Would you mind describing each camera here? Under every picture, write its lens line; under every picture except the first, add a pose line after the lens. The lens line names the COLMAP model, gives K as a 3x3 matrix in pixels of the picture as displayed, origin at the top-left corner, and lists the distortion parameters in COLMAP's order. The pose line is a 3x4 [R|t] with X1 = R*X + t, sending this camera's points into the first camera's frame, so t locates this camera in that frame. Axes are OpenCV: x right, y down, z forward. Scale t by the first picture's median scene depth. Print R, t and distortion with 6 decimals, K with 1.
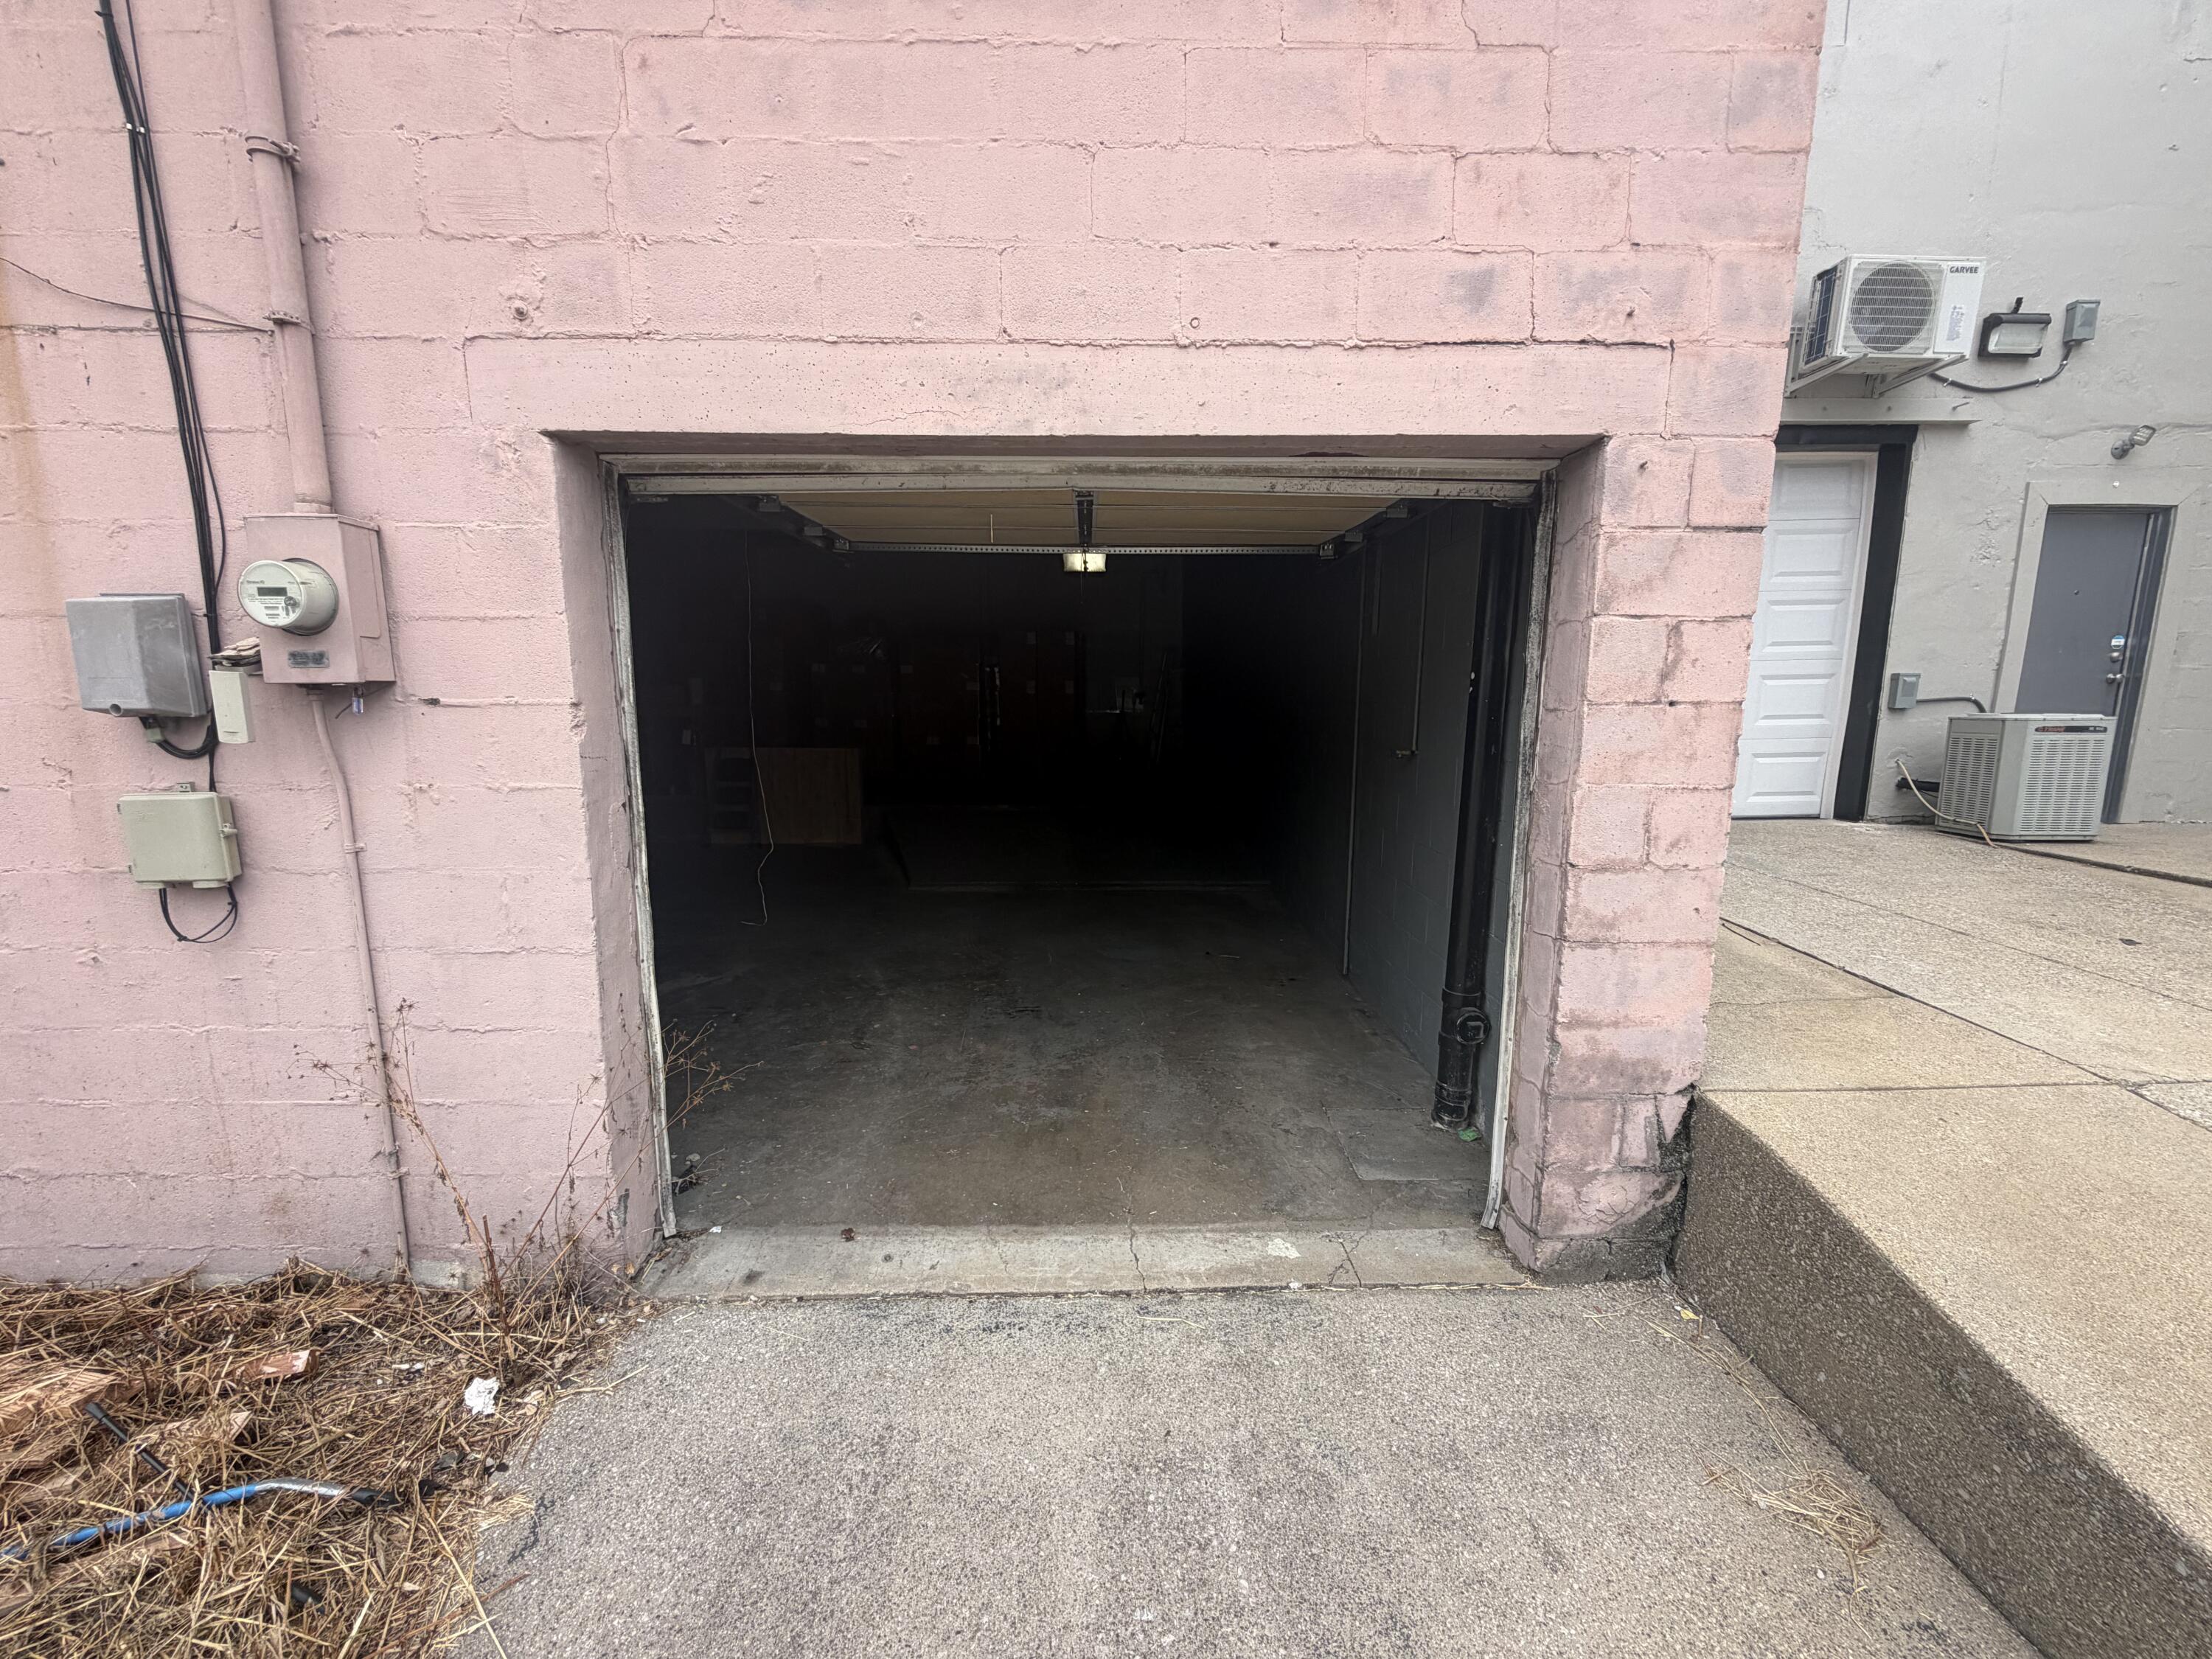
lens RADIAL K [[882.5, 0, 1101.2], [0, 882.5, 831.6], [0, 0, 1]] dist [-0.000067, -0.000034]
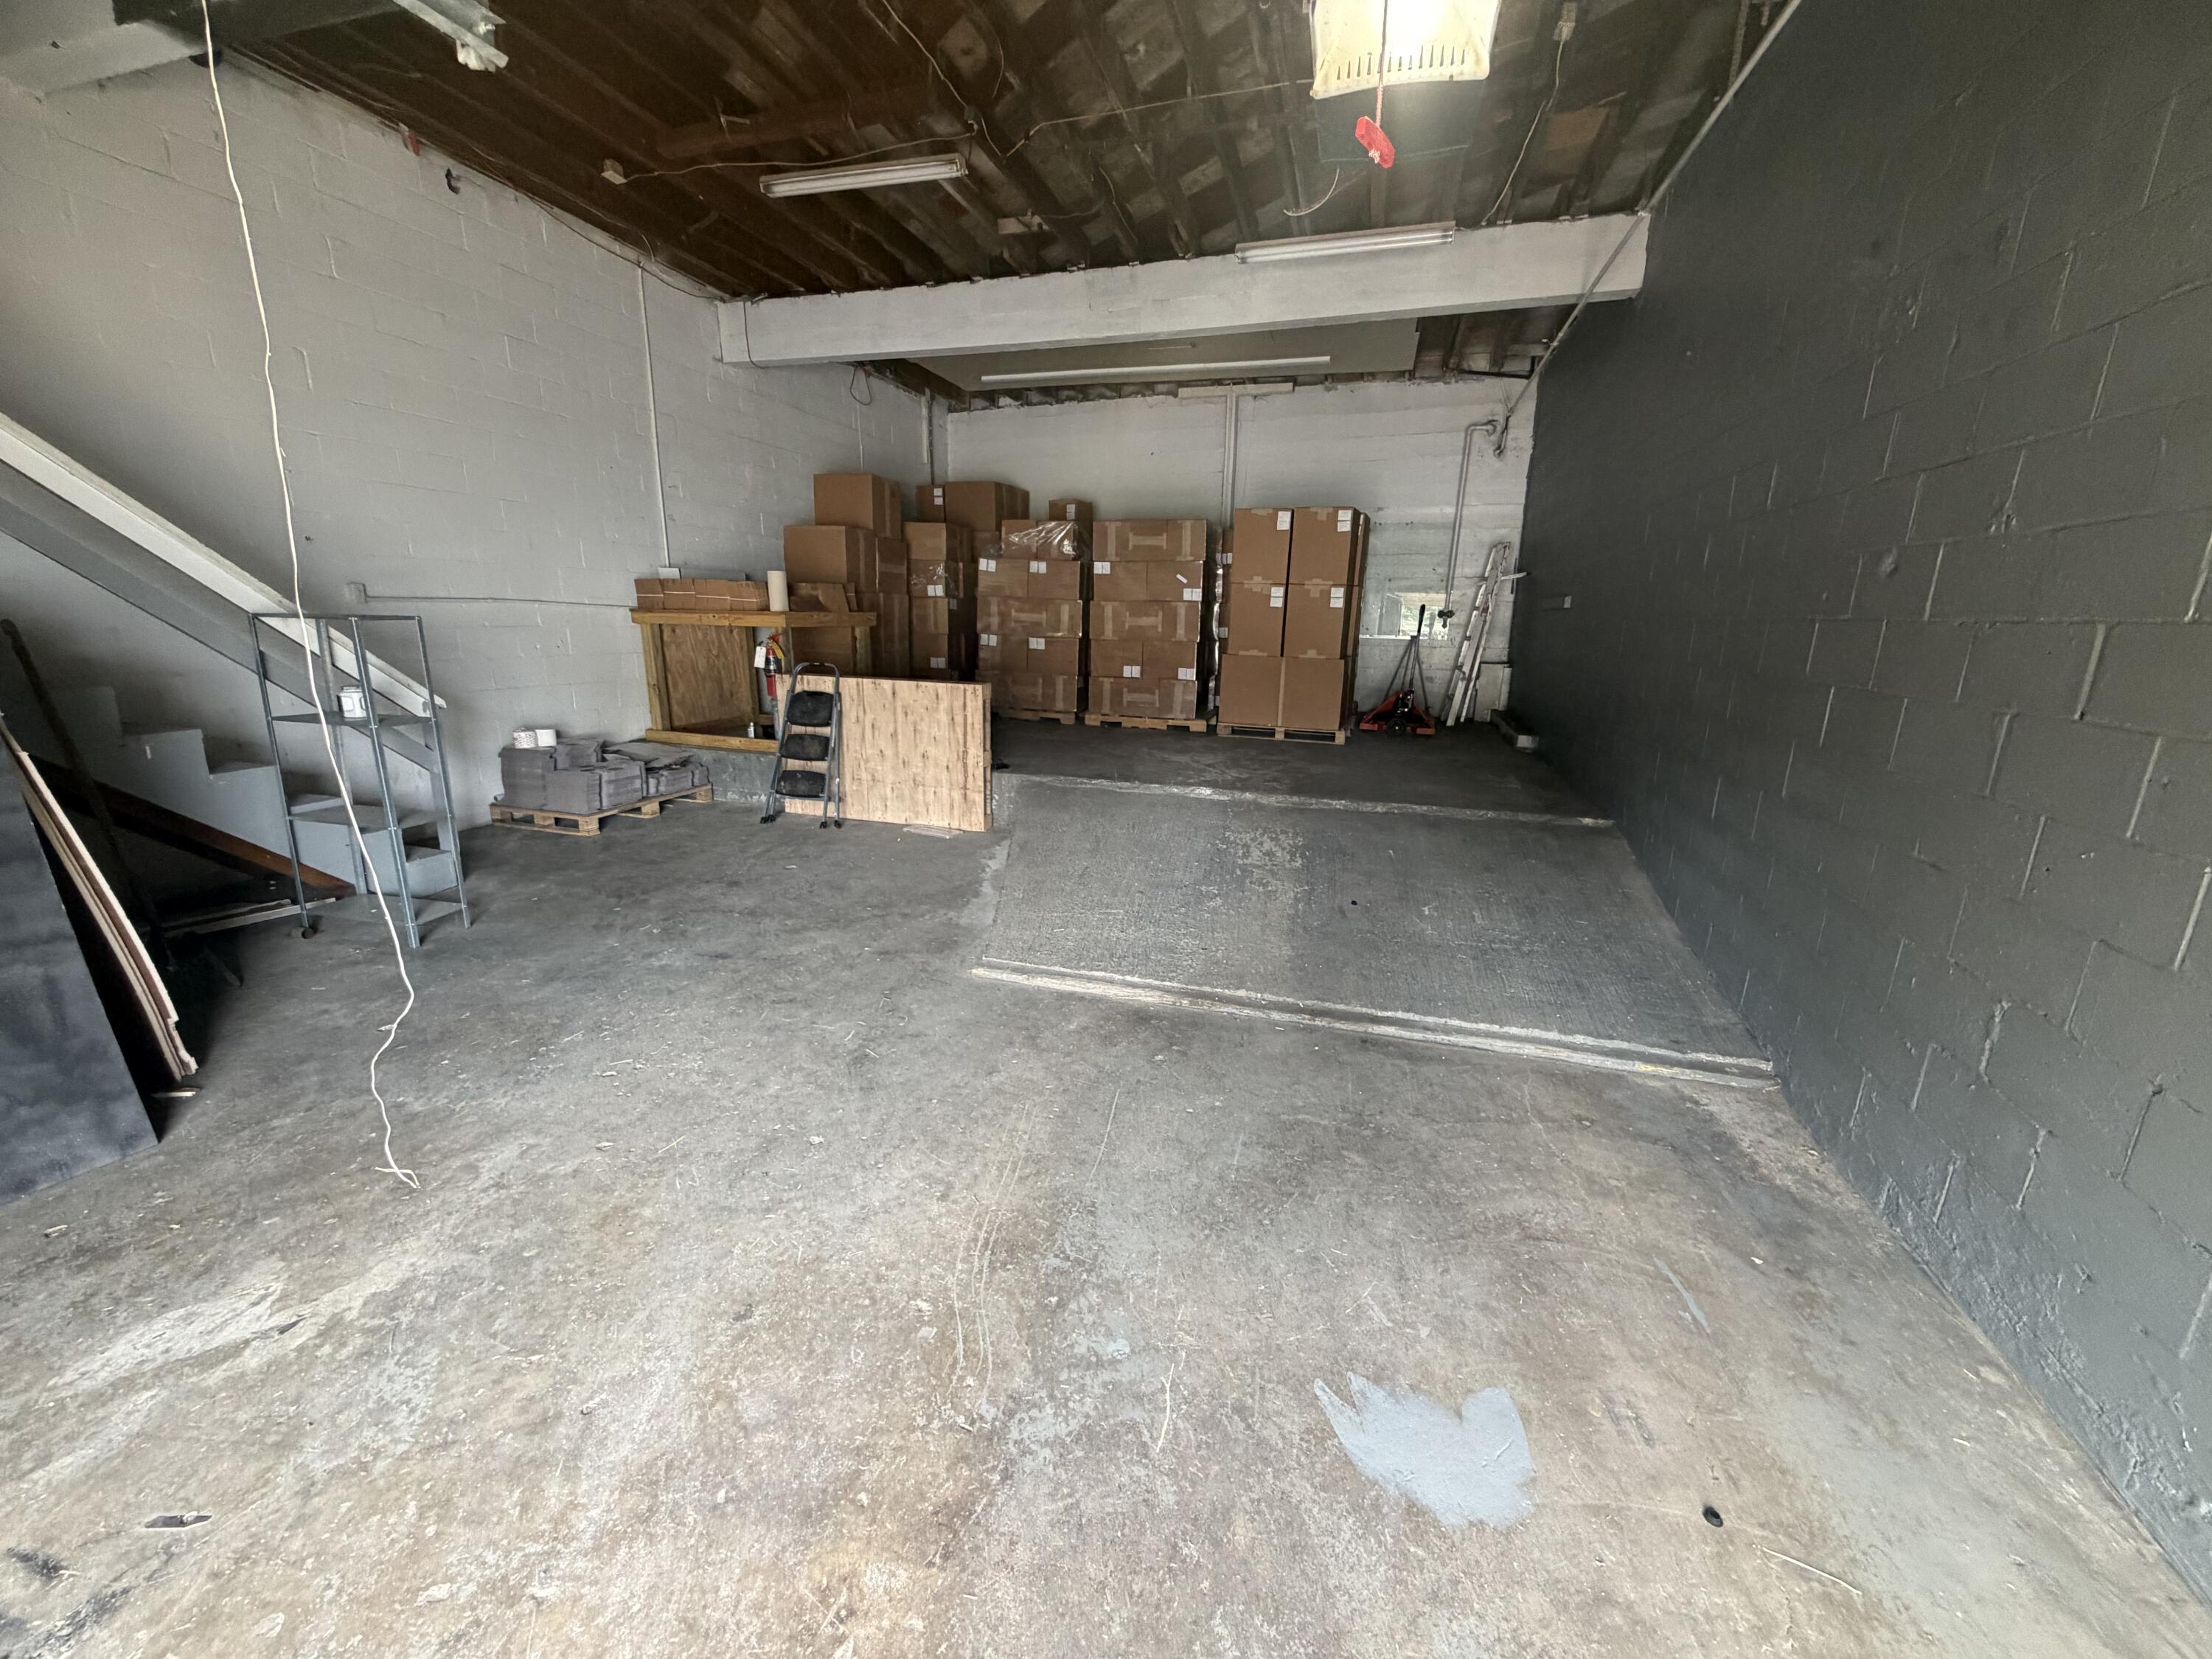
lens RADIAL K [[882.5, 0, 1104.1], [0, 882.5, 832.0], [0, 0, 1]] dist [-0.000067, -0.000034]
pose [[0.956688, 0.092968, -0.275873, -0.005239], [-0.068372, 0.992885, 0.097493, -0.051954], [0.282974, -0.074409, 0.956237, 0.371954]]
